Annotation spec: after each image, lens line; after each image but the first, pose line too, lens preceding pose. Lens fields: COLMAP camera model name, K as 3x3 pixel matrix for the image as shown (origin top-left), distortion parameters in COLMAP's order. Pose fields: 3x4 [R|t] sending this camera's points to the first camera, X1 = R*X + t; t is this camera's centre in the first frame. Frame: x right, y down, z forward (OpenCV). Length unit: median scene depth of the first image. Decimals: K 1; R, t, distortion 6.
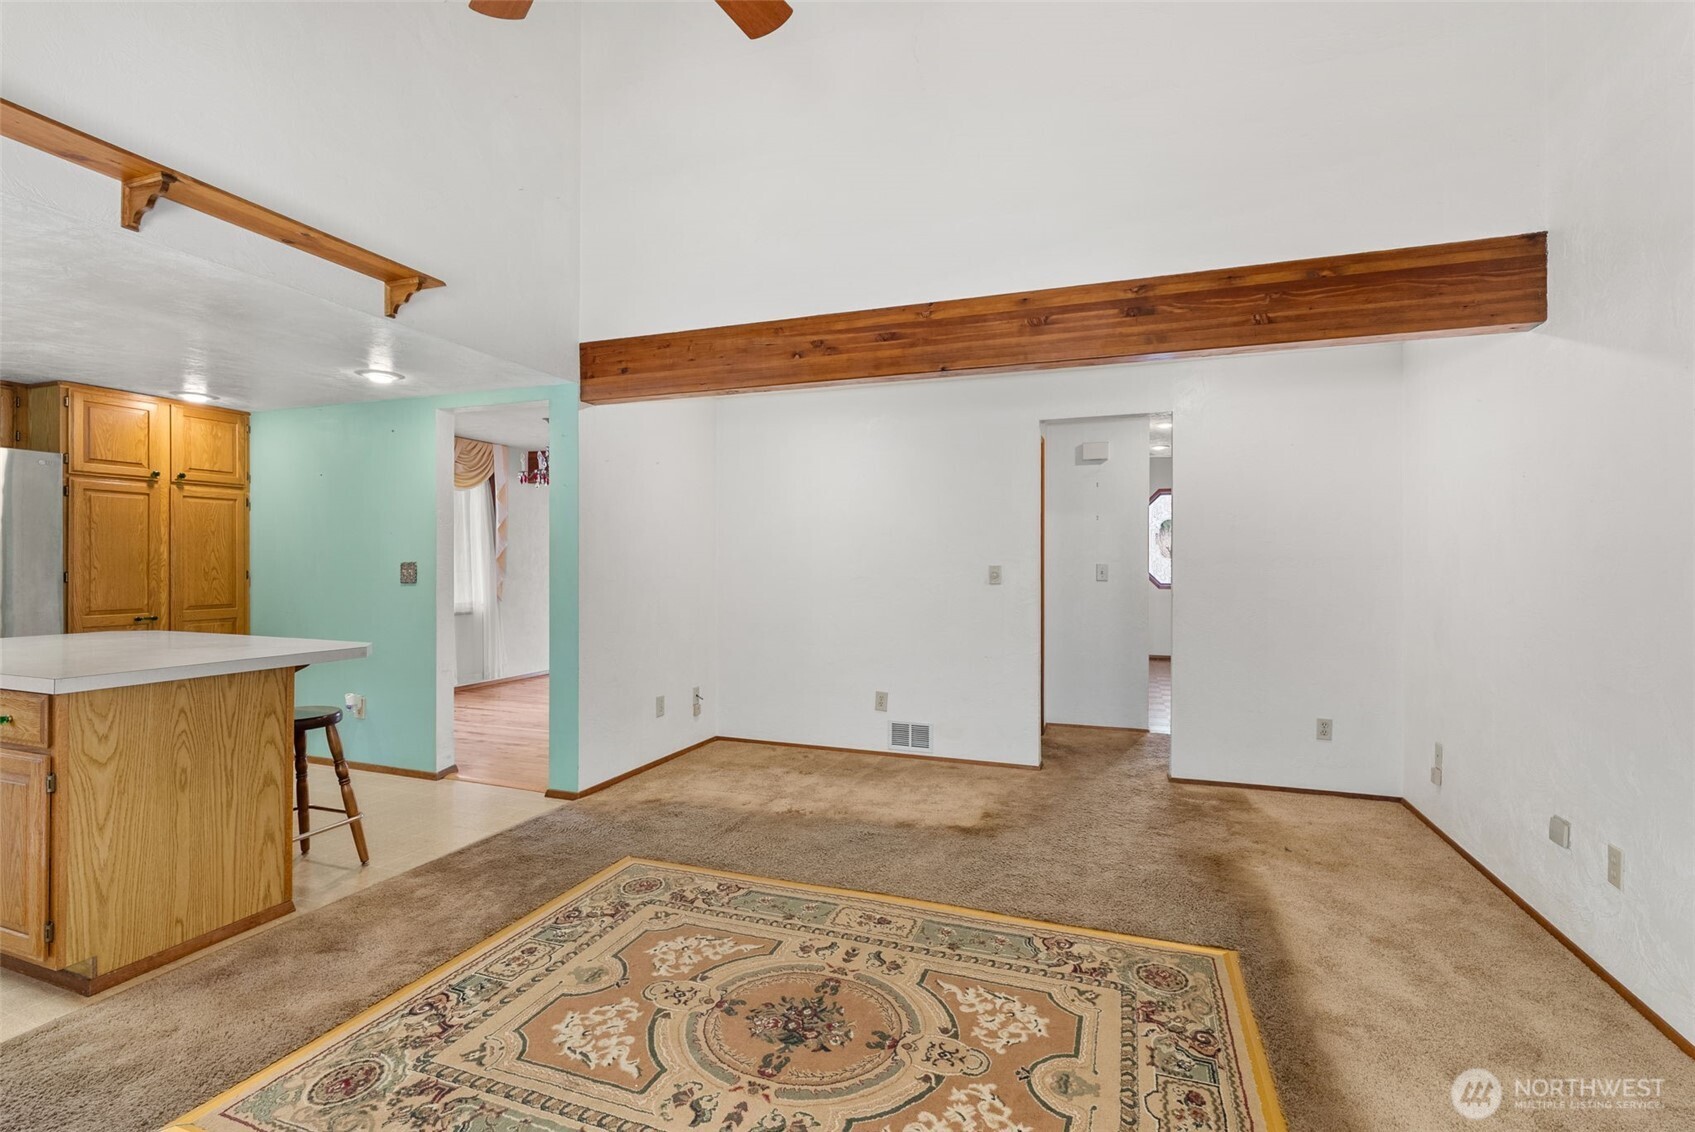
lens RADIAL K [[777.4, 0, 845.8], [0, 777.4, 562.7], [0, 0, 1]] dist [-0.005271, 0.002226]
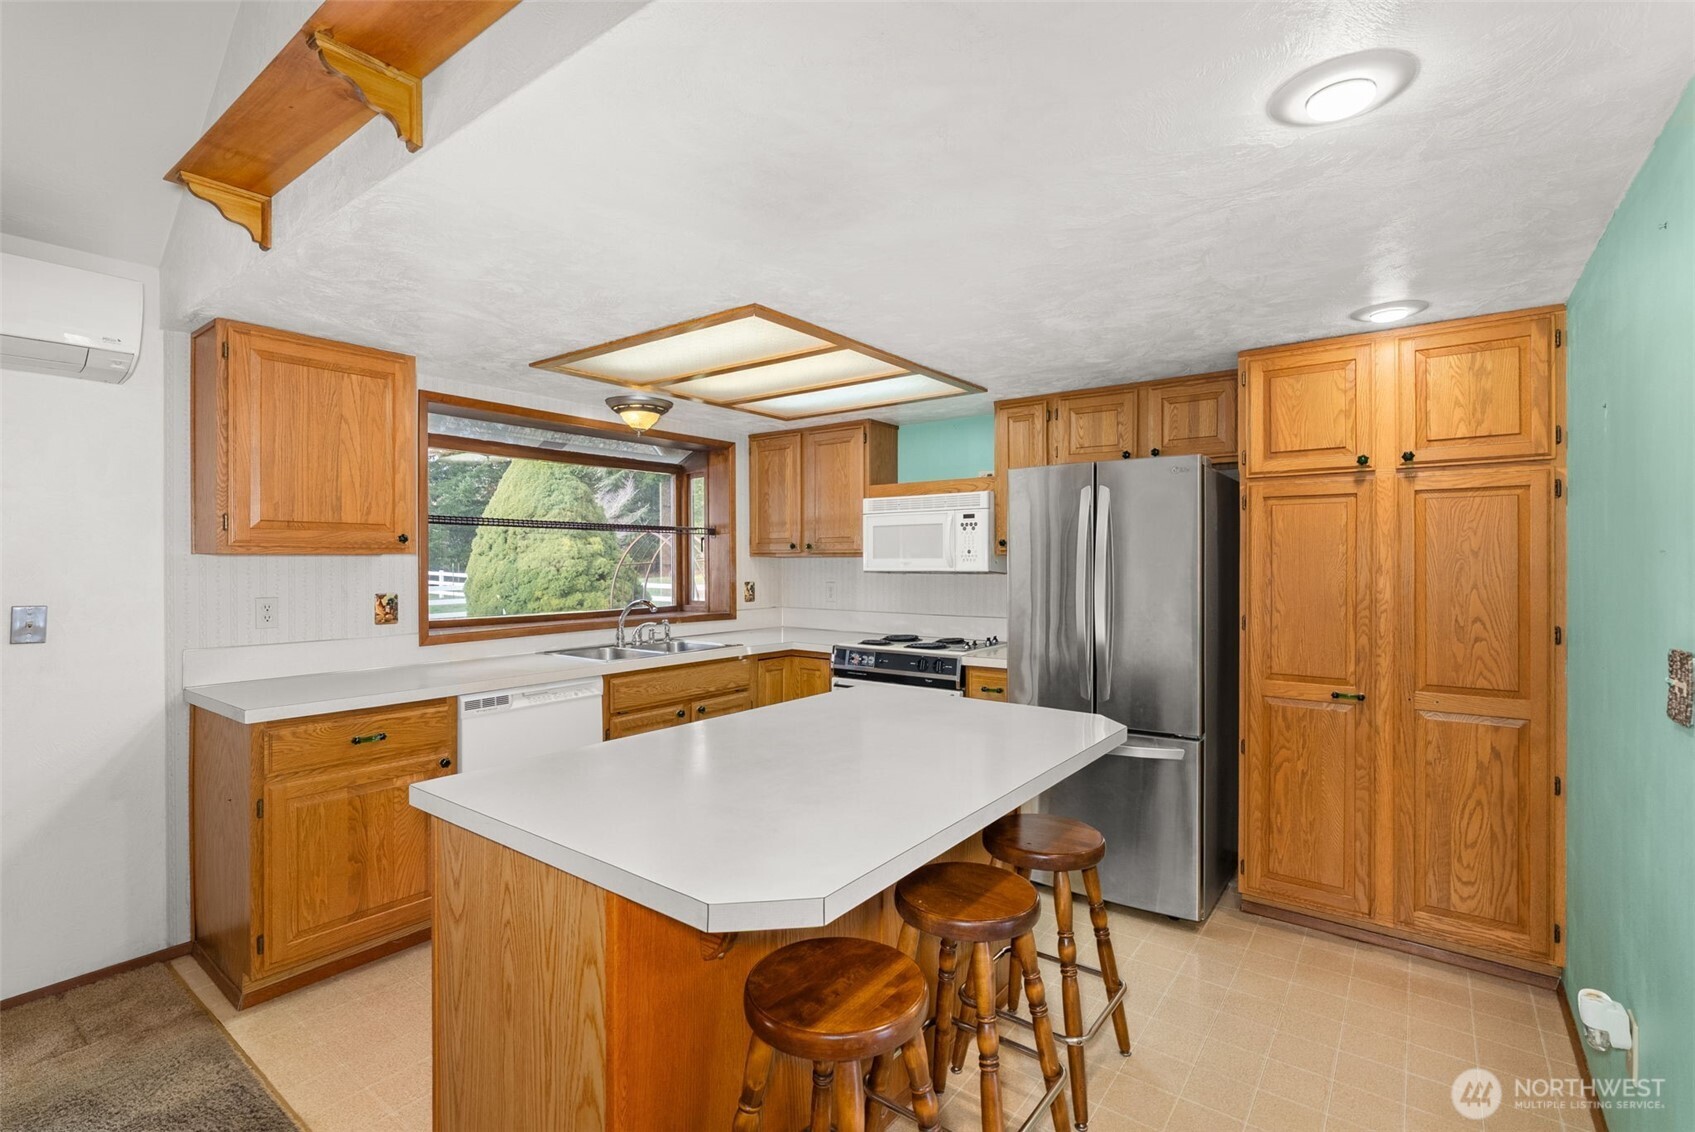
lens RADIAL K [[777.4, 0, 846.2], [0, 777.4, 561.7], [0, 0, 1]] dist [-0.005271, 0.002226]
pose [[-0.298696, -0.003819, -0.954341, -0.337153], [-0.001245, 0.999993, -0.003612, -0.057697], [0.954348, 0.000109, -0.298698, 1.428507]]
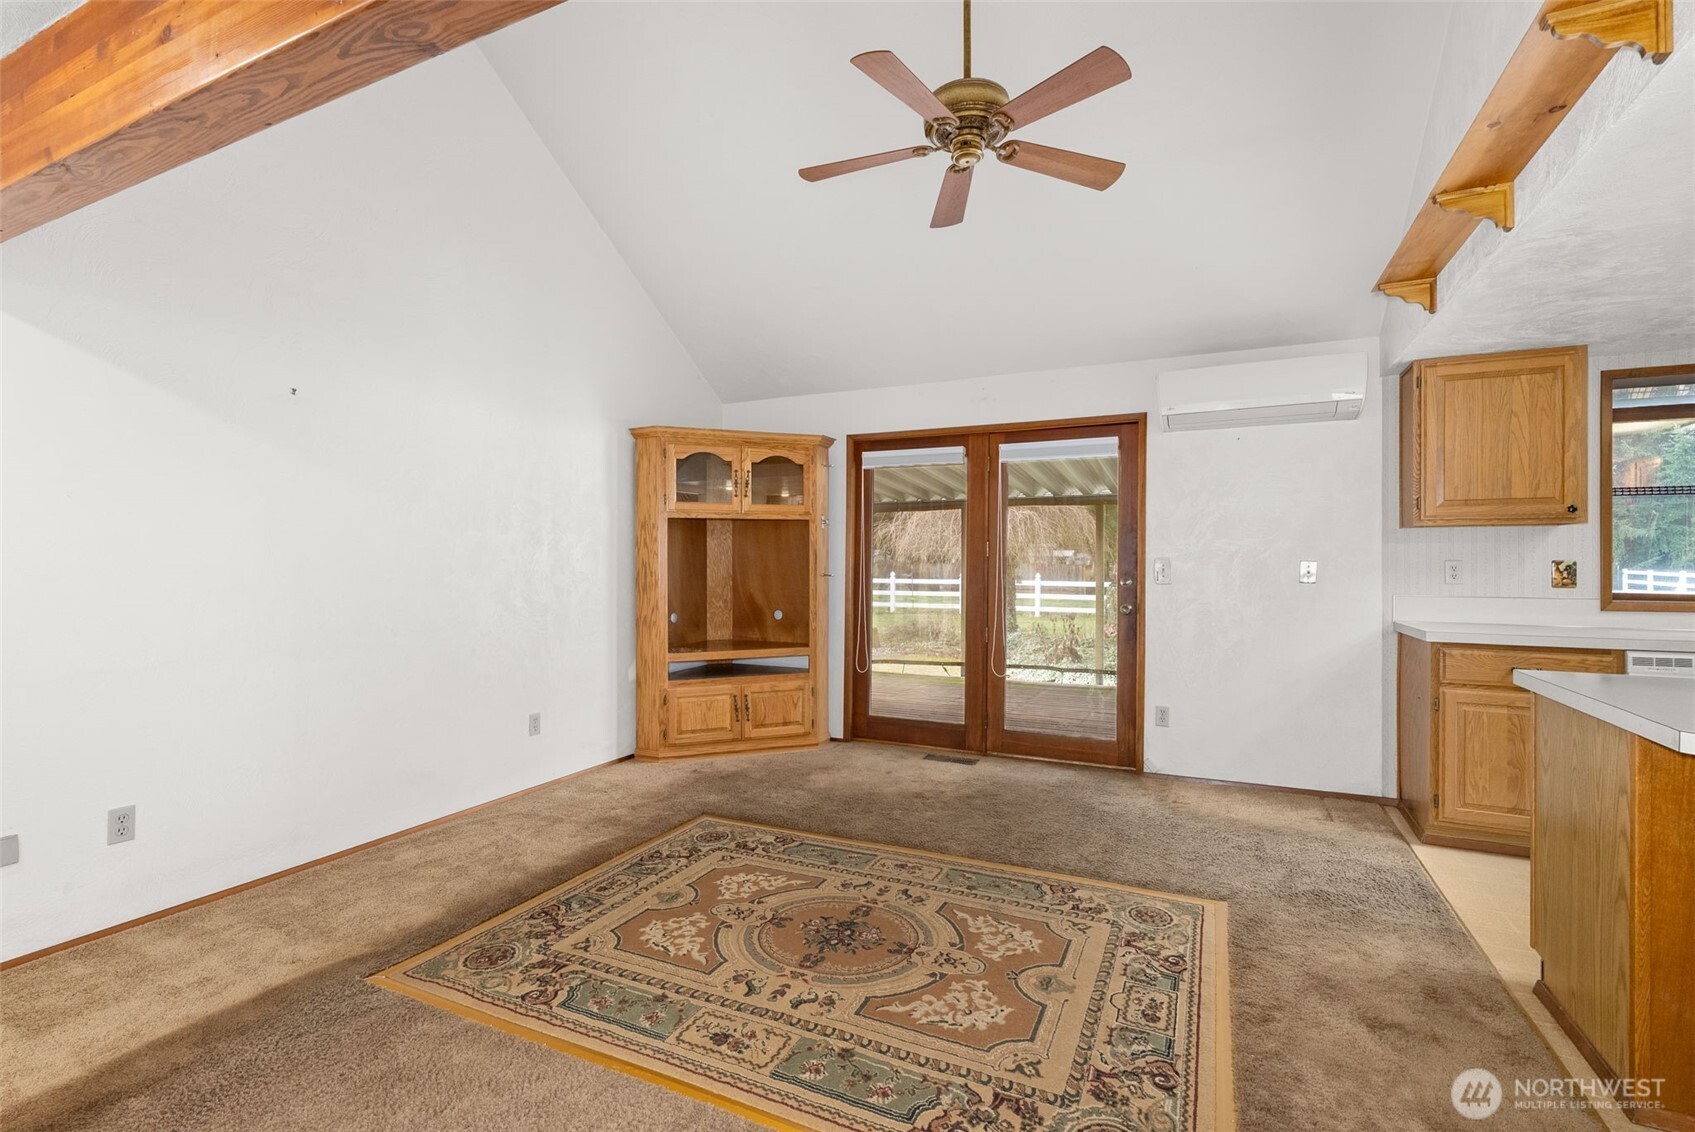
lens RADIAL K [[777.4, 0, 844.6], [0, 777.4, 567.0], [0, 0, 1]] dist [-0.005271, 0.002226]
pose [[-0.995354, -0.007224, 0.096011, -0.150108], [-0.006837, 0.999967, 0.004365, 0.004236], [-0.096039, 0.003688, -0.995371, 1.865627]]
